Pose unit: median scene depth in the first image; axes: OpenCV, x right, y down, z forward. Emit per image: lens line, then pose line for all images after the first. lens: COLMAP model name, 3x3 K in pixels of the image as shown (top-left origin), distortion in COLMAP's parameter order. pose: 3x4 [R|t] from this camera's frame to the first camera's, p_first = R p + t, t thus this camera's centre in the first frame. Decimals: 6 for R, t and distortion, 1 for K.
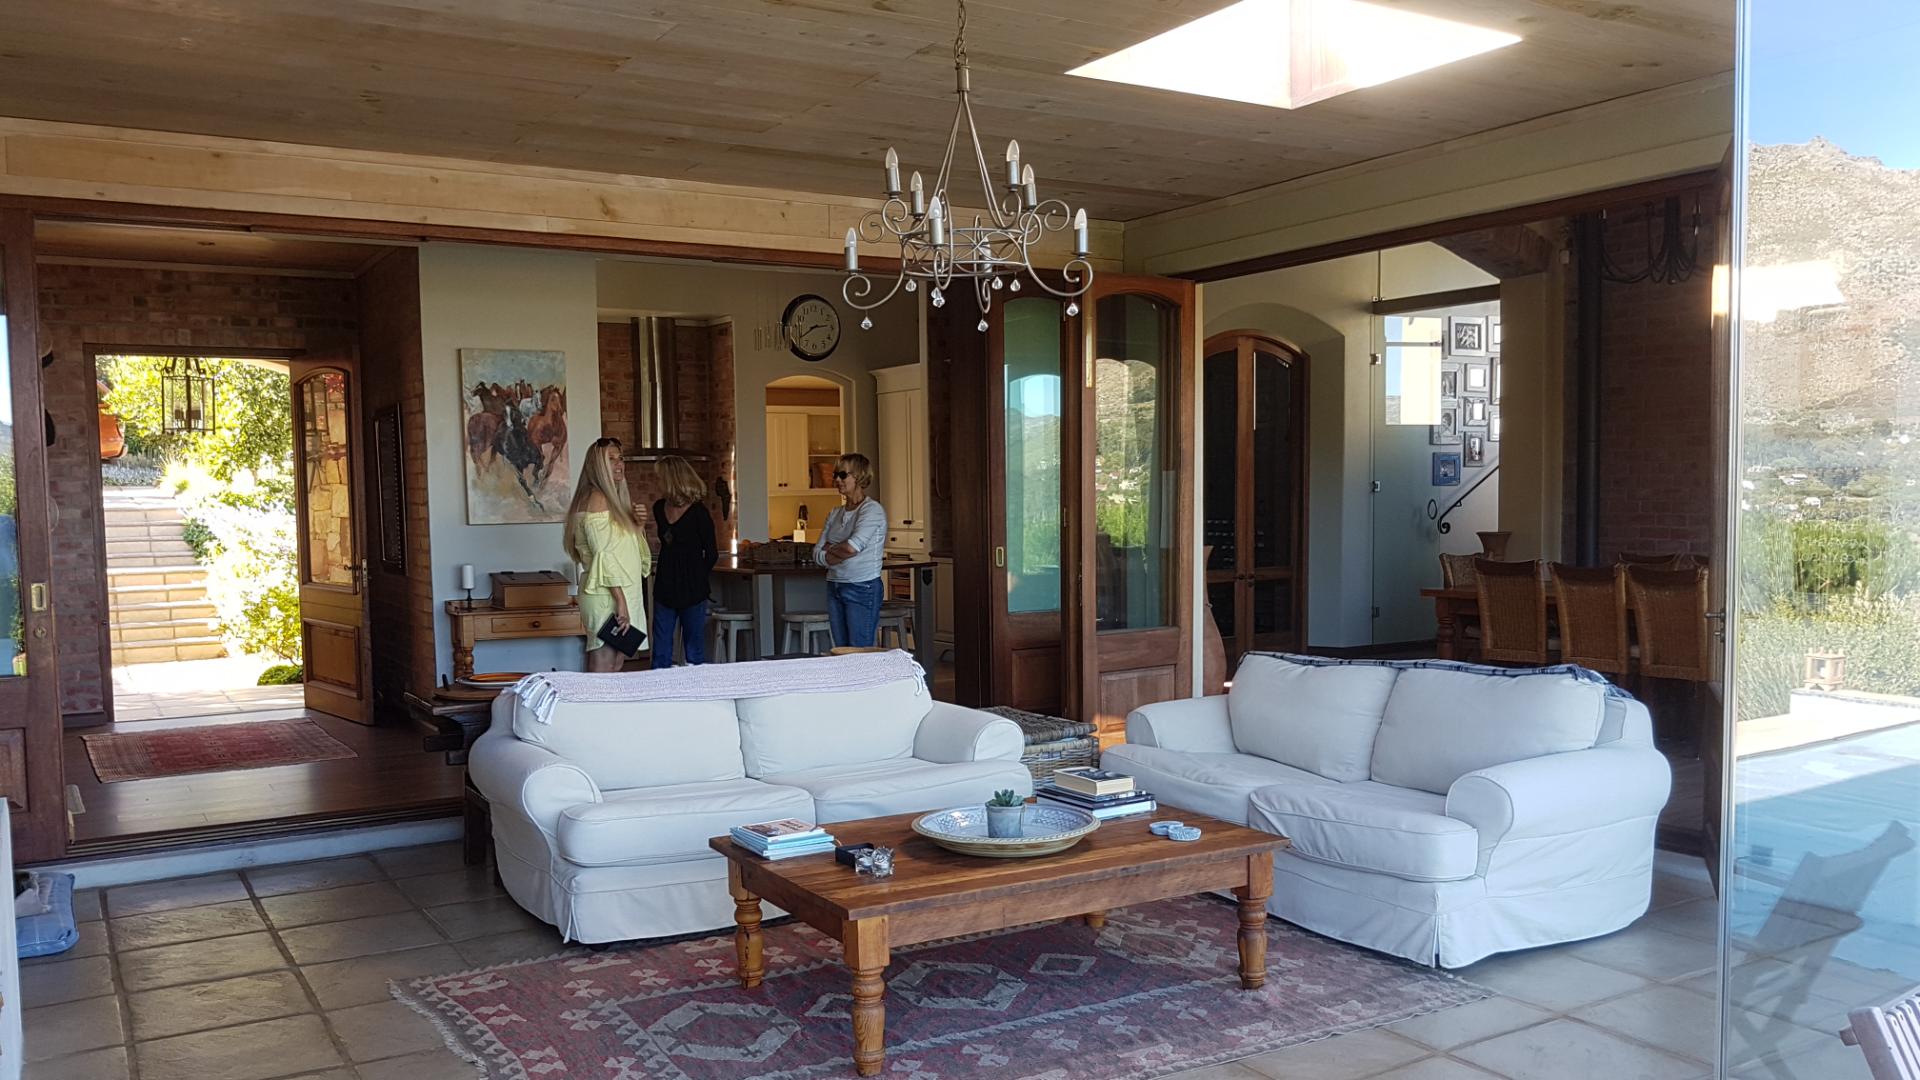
lens RADIAL K [[1520.6, 0, 956.1], [0, 1520.6, 551.4], [0, 0, 1]] dist [-0.025369, -0.003101]
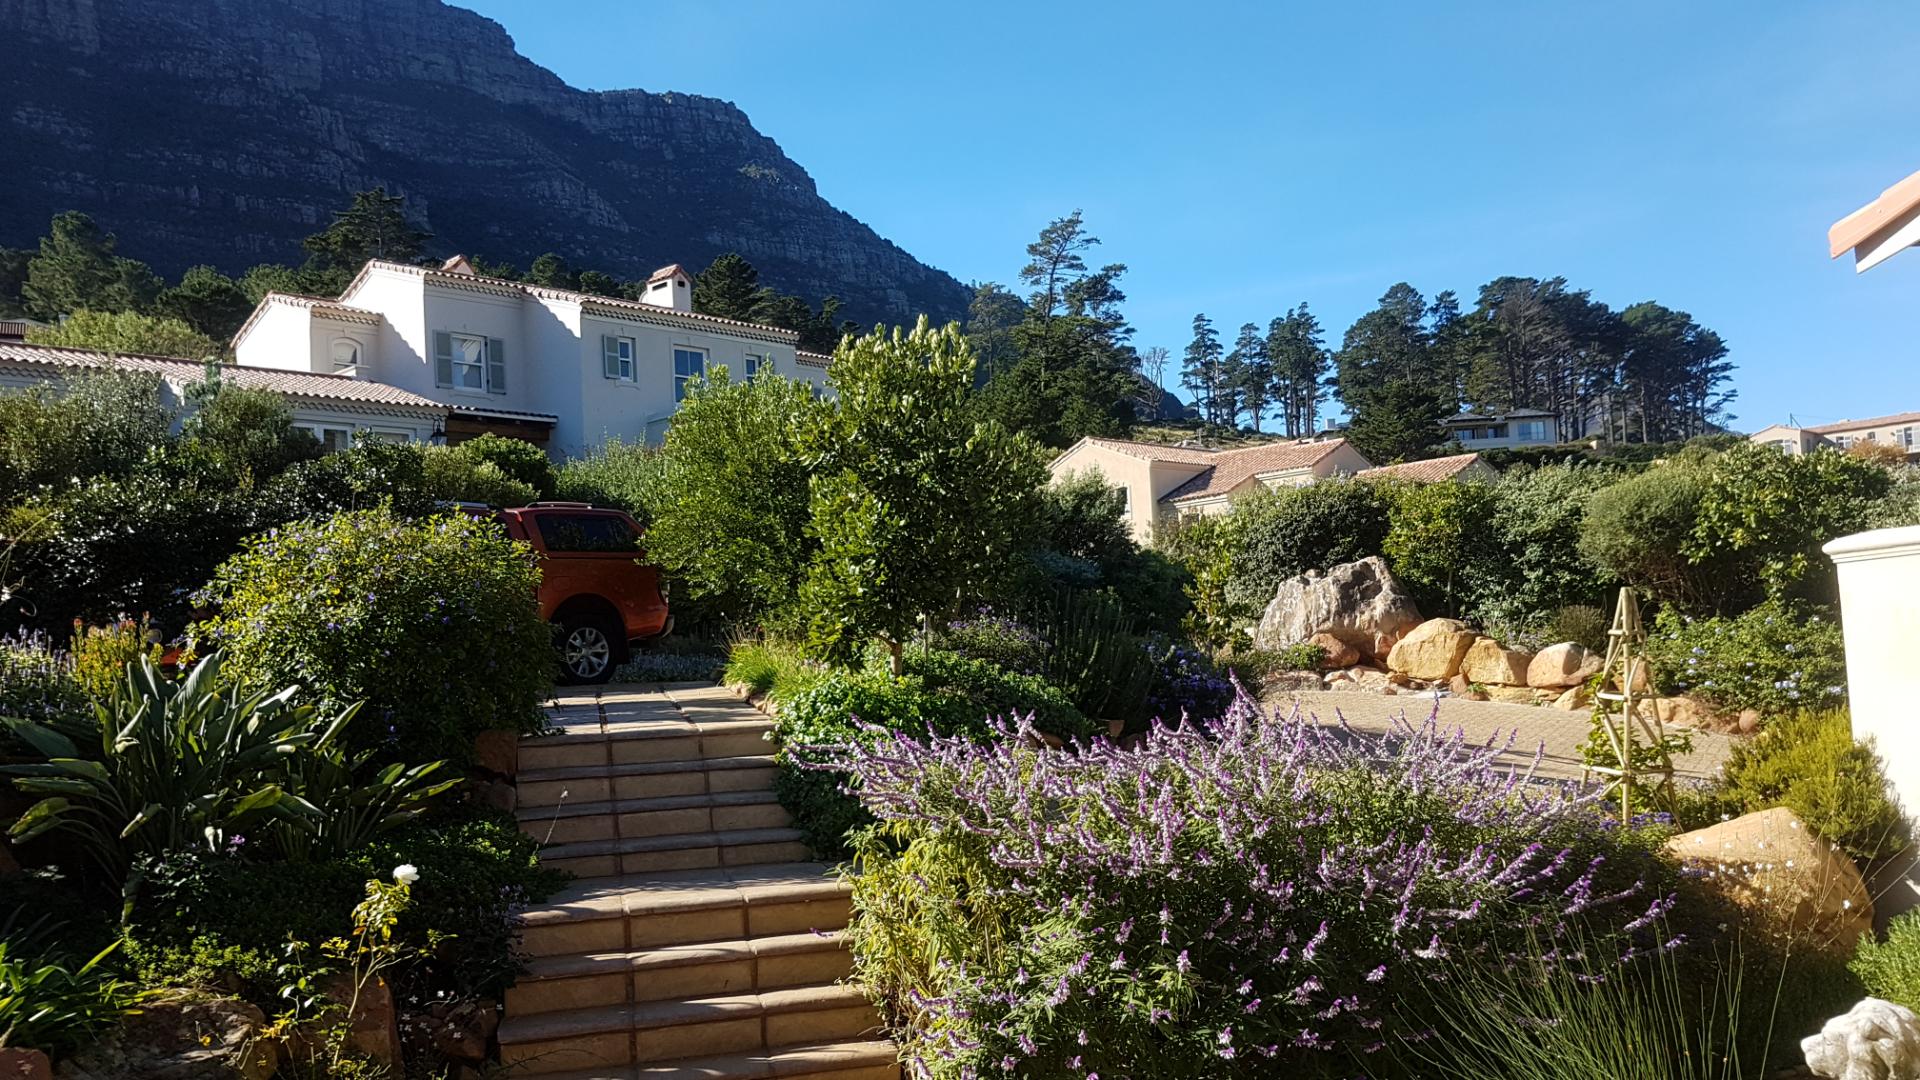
lens RADIAL K [[1520.6, 0, 959.9], [0, 1520.6, 547.8], [0, 0, 1]] dist [-0.025369, -0.003101]
pose [[0.947546, -0.063130, -0.313321, -0.293043], [0.027362, 0.992723, -0.117271, -0.026163], [0.318445, 0.102547, 0.942378, 0.544231]]
